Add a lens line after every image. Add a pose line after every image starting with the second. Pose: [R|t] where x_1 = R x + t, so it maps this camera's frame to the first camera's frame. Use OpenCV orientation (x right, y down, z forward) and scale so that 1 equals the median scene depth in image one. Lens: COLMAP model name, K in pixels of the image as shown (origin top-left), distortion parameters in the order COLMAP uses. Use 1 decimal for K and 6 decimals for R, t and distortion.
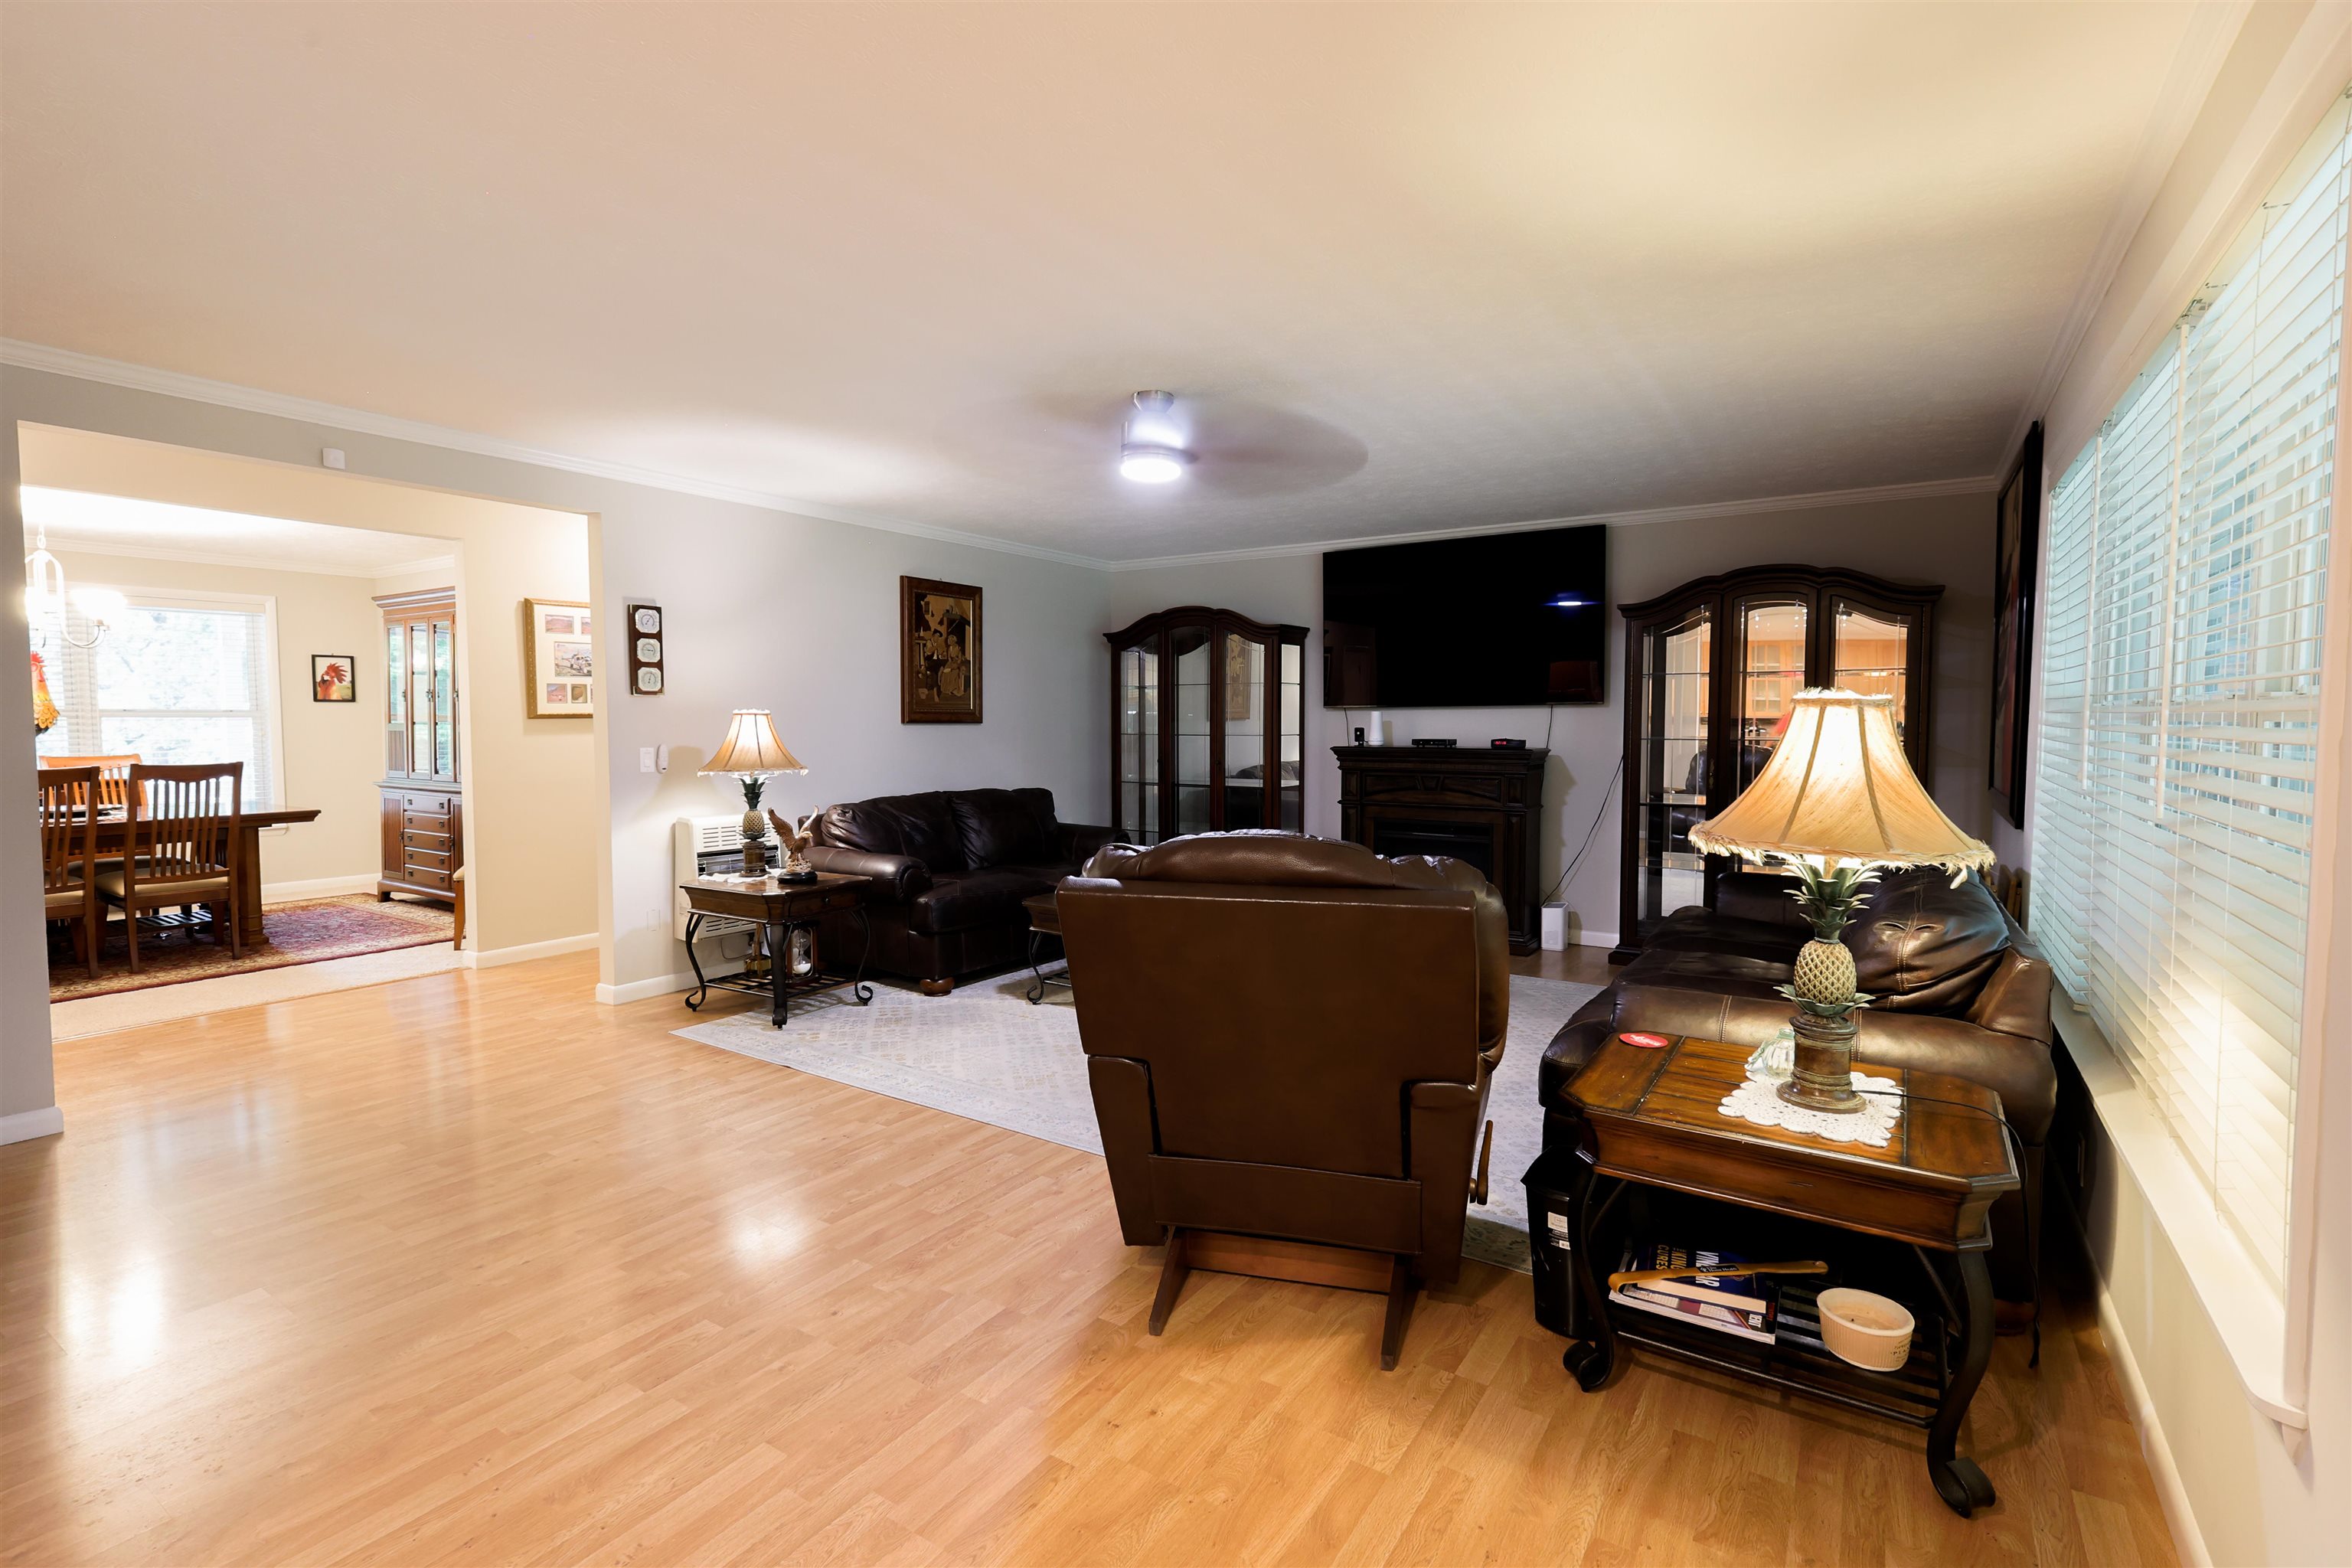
lens RADIAL K [[1082.5, 0, 1176.0], [0, 1082.5, 784.0], [0, 0, 1]] dist [-0.001156, 0.001786]
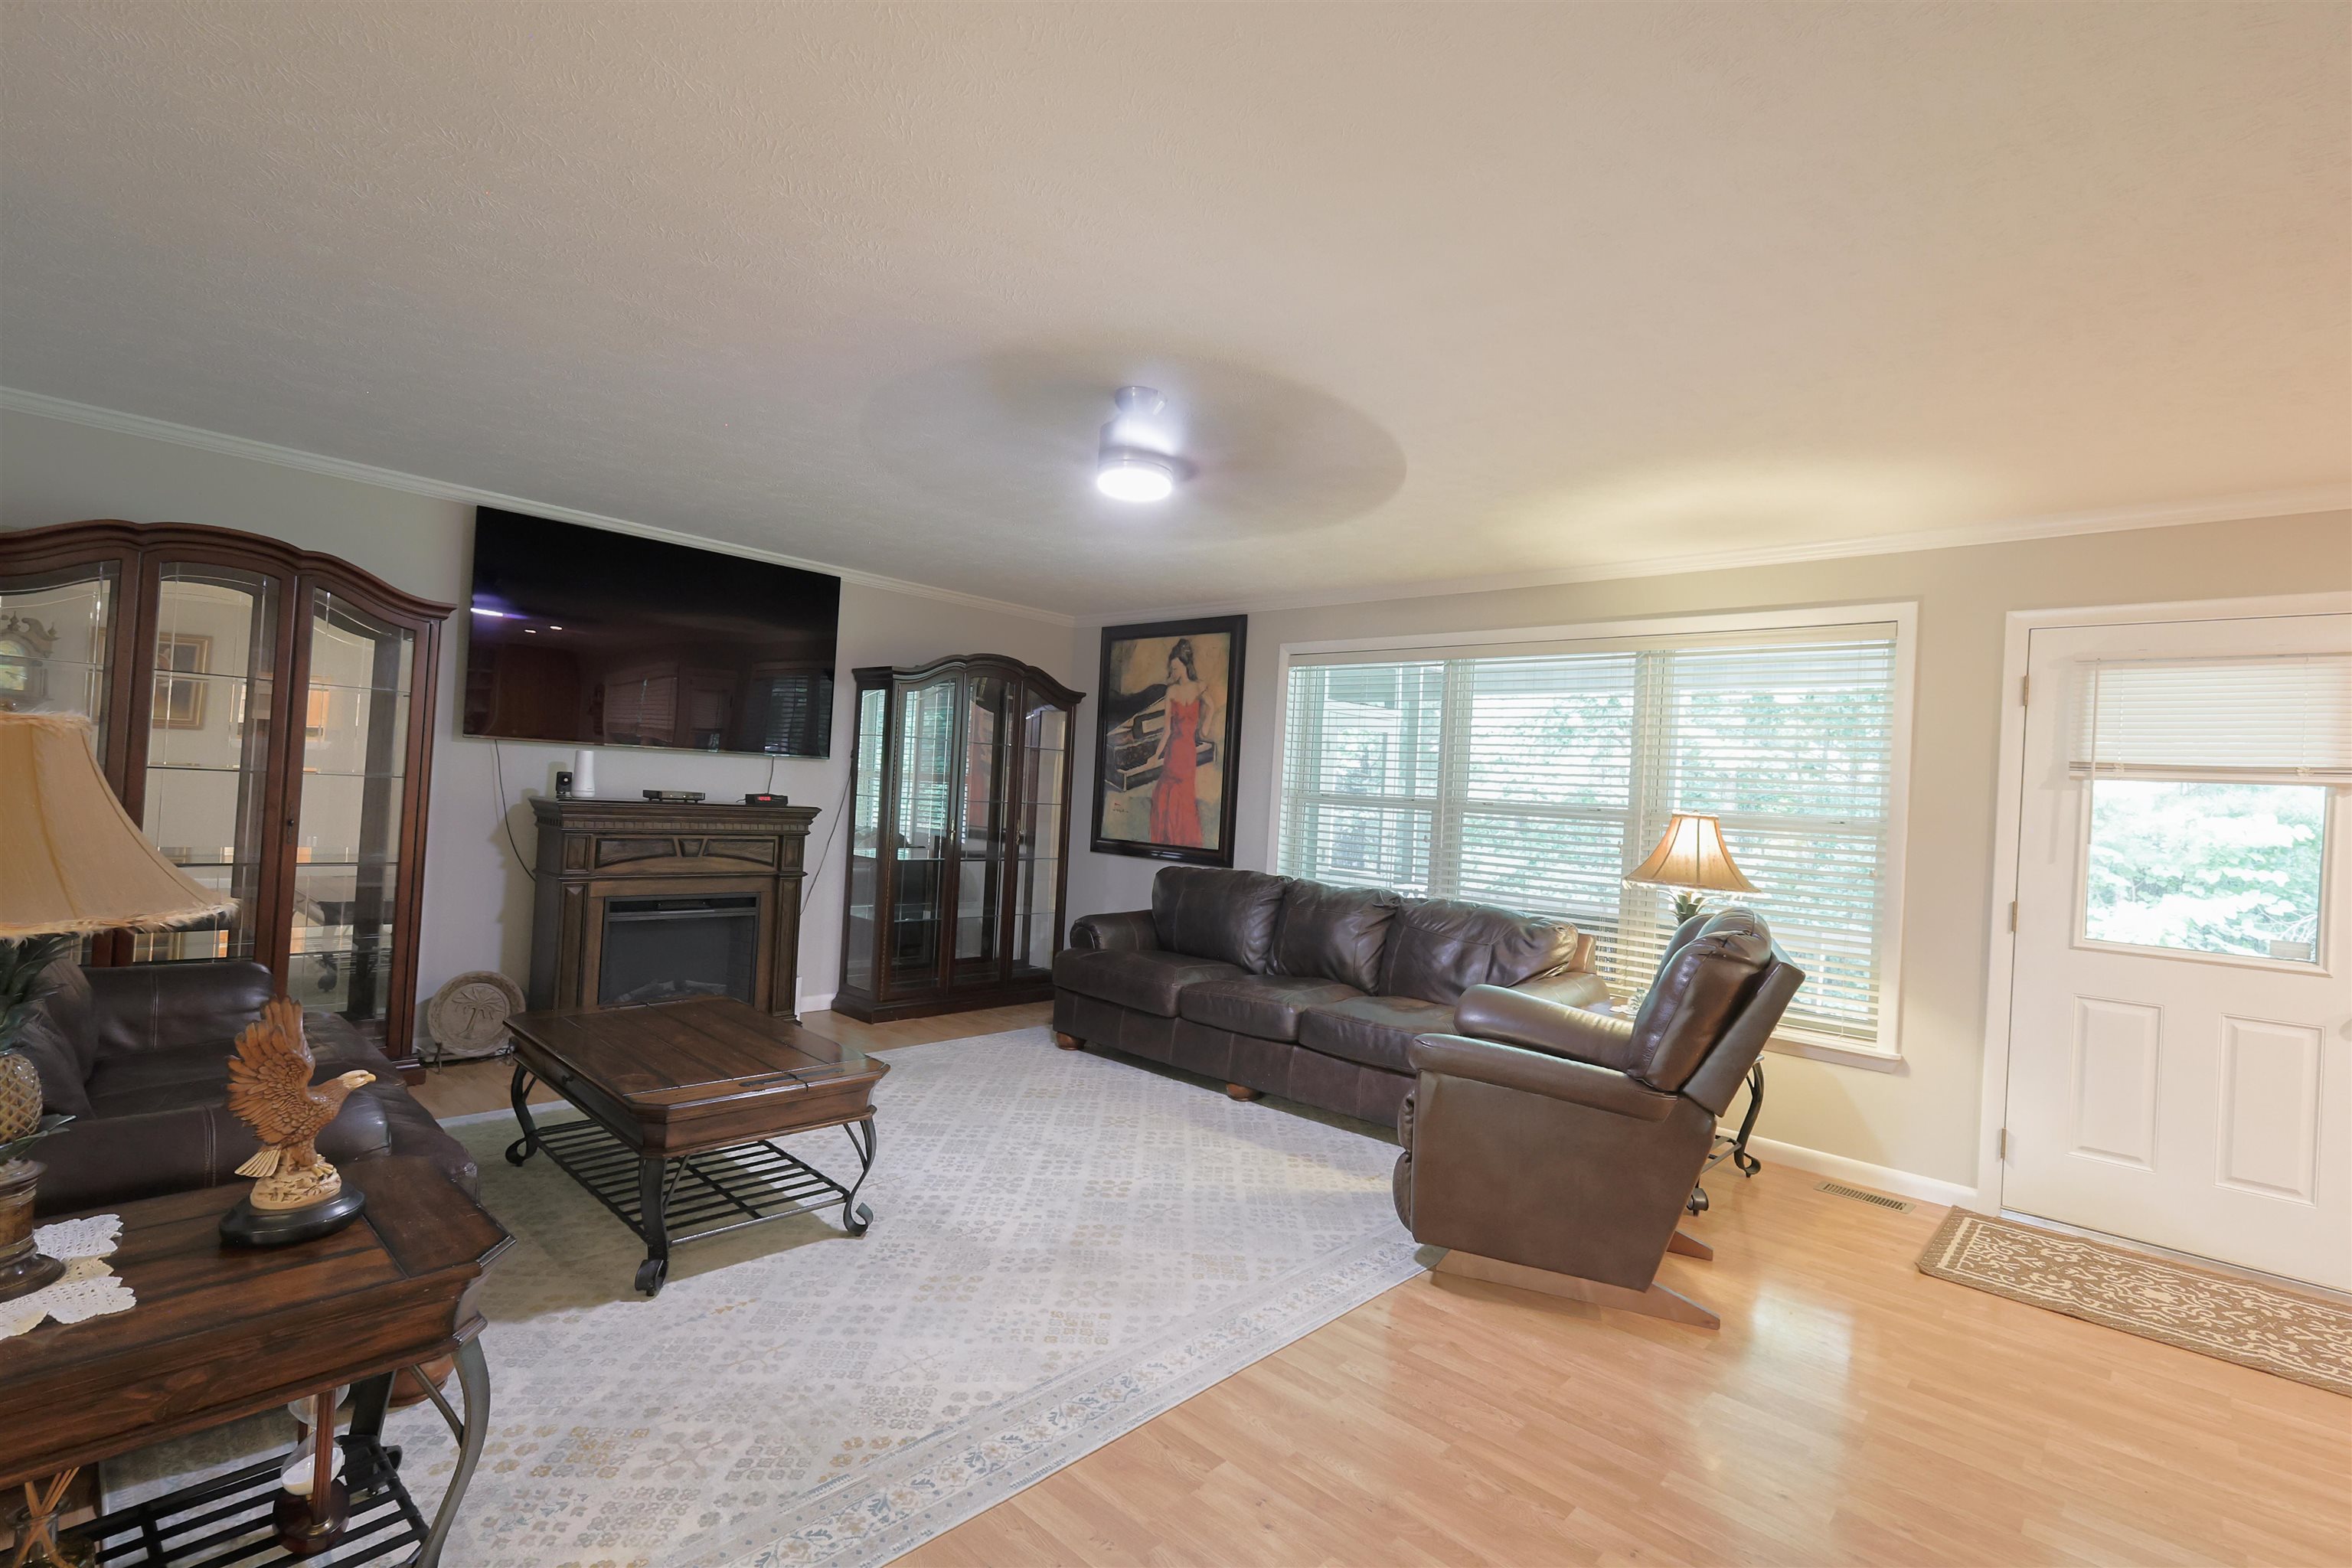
lens RADIAL K [[1082.5, 0, 1176.0], [0, 1082.5, 784.0], [0, 0, 1]] dist [-0.001156, 0.001786]
pose [[0.164184, 0.017119, 0.986281, -0.510509], [0.000953, 0.999846, -0.017513, -0.034212], [-0.986429, 0.003815, 0.164142, 0.531241]]
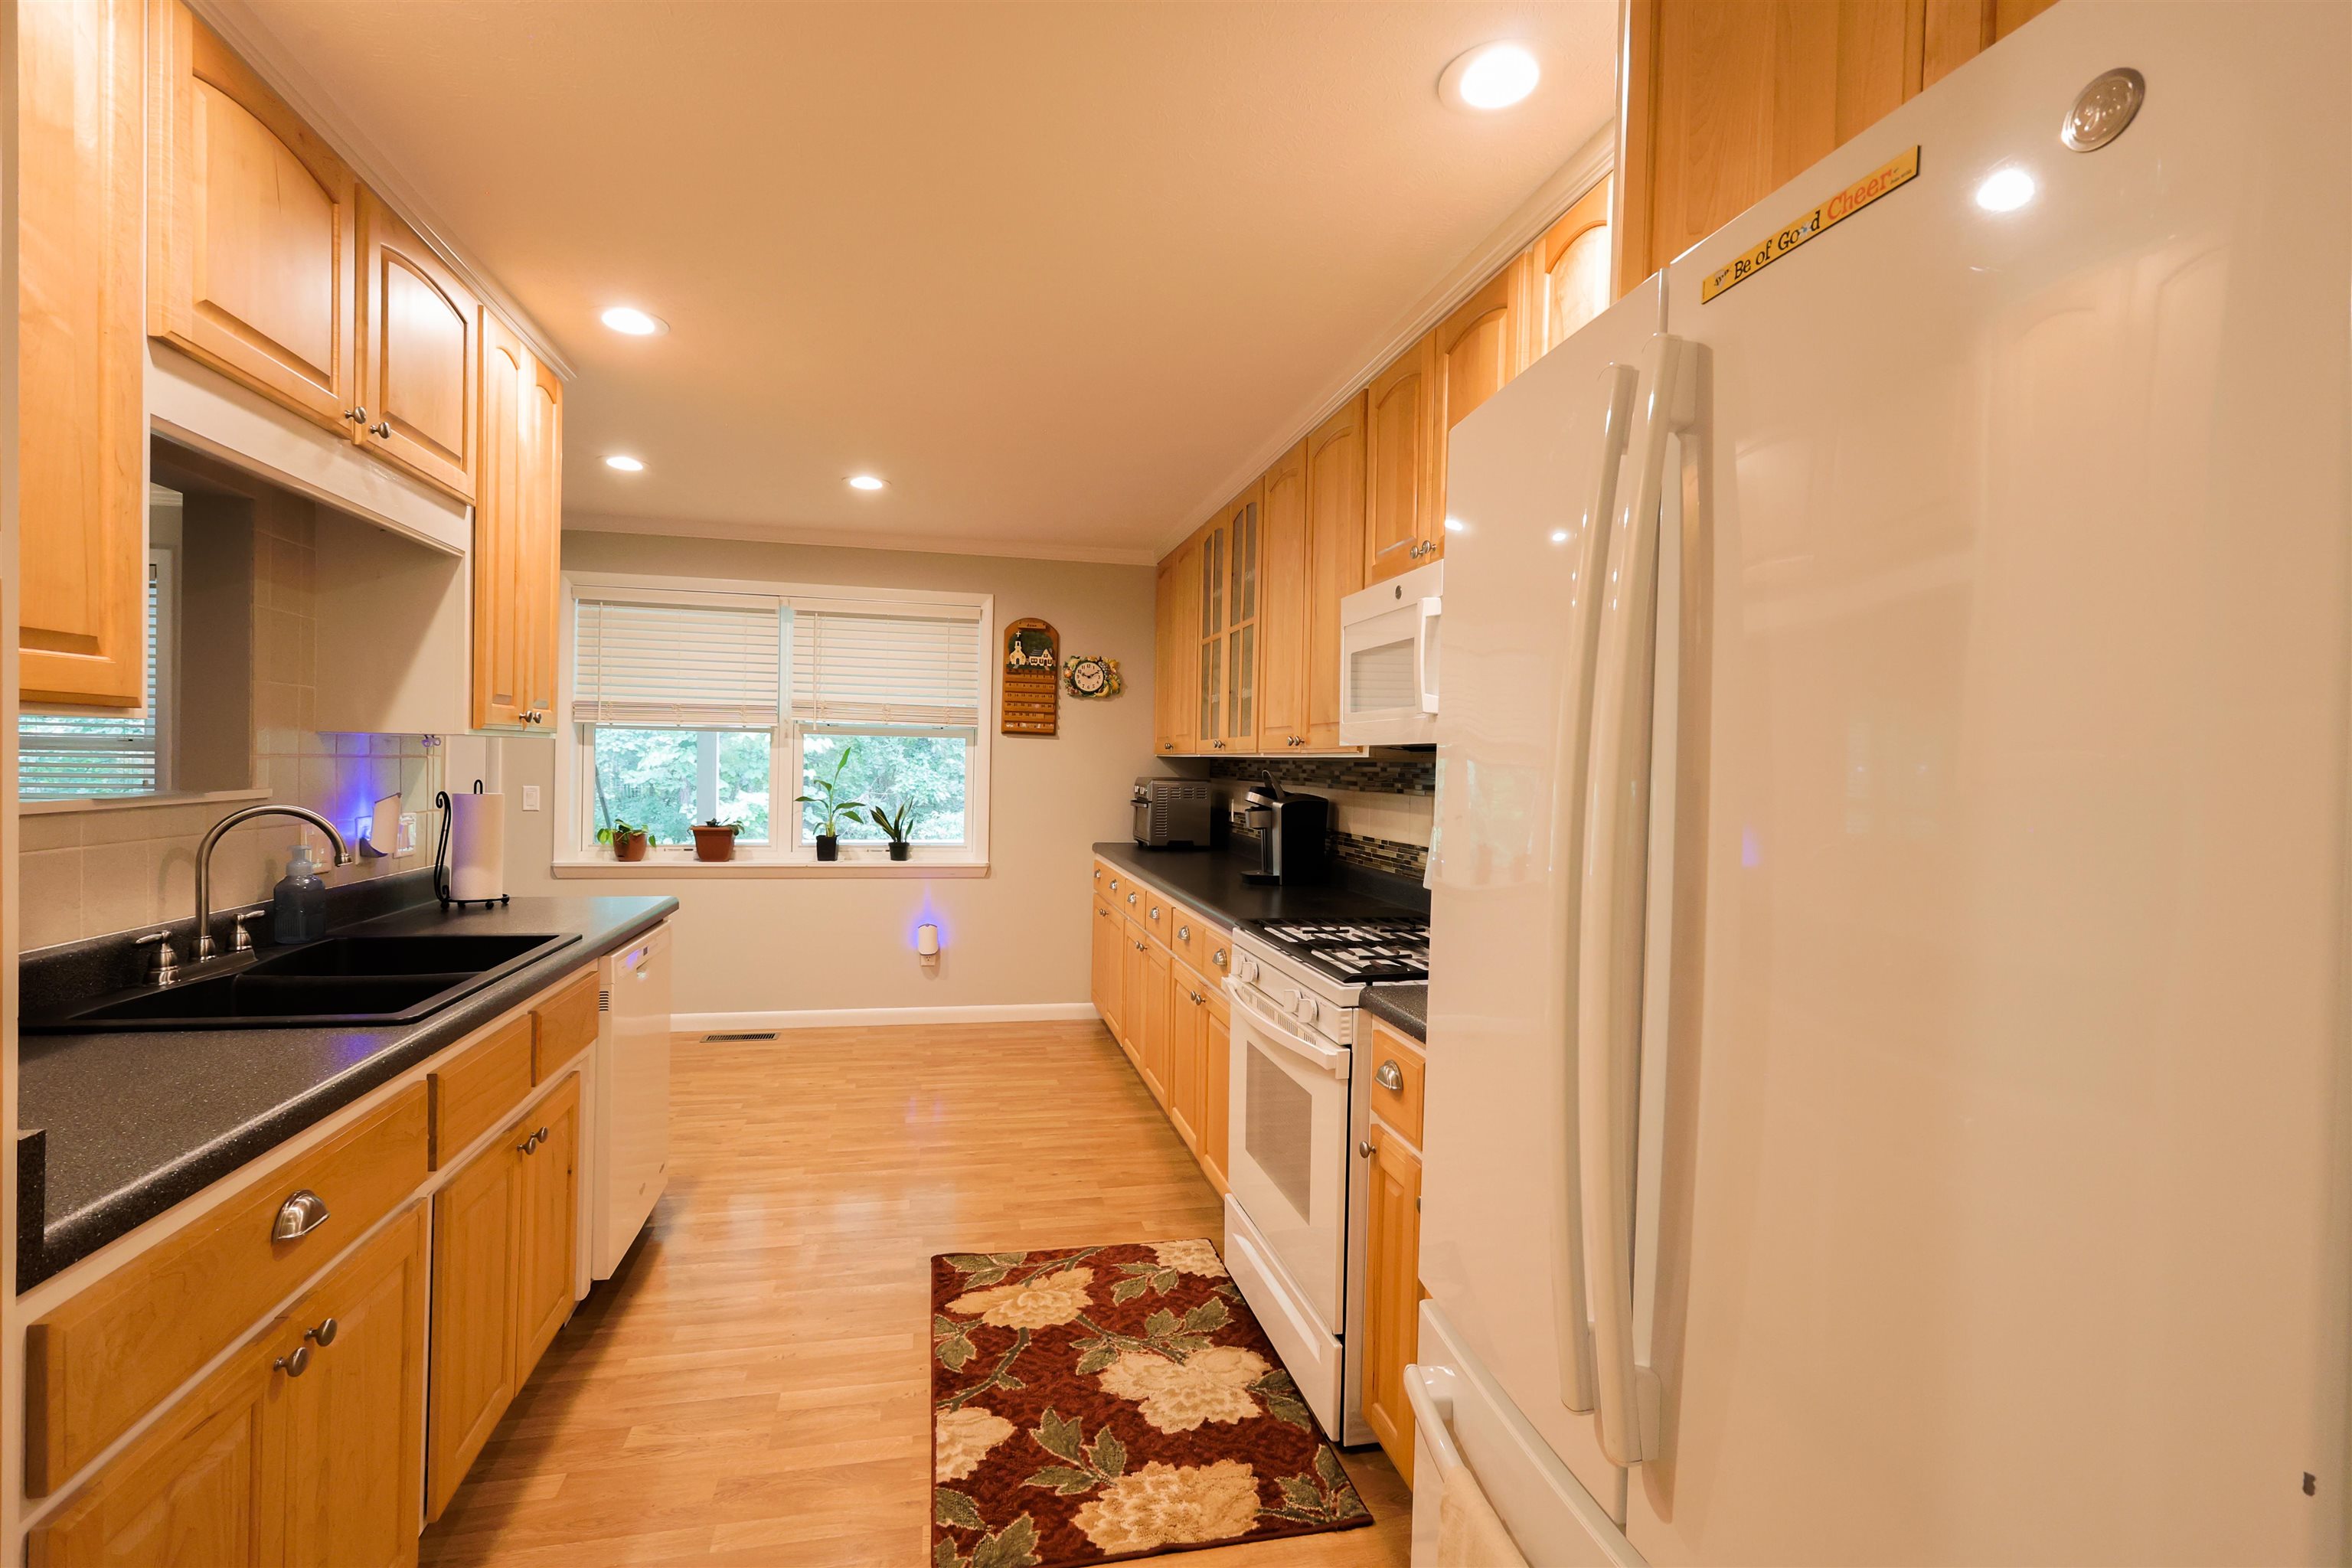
lens RADIAL K [[1082.5, 0, 1176.0], [0, 1082.5, 784.0], [0, 0, 1]] dist [-0.001156, 0.001786]
pose [[-0.716716, -0.026636, 0.696856, -0.851936], [0.020428, 0.998040, 0.059158, -0.020379], [-0.697066, 0.056635, -0.714767, 0.254949]]
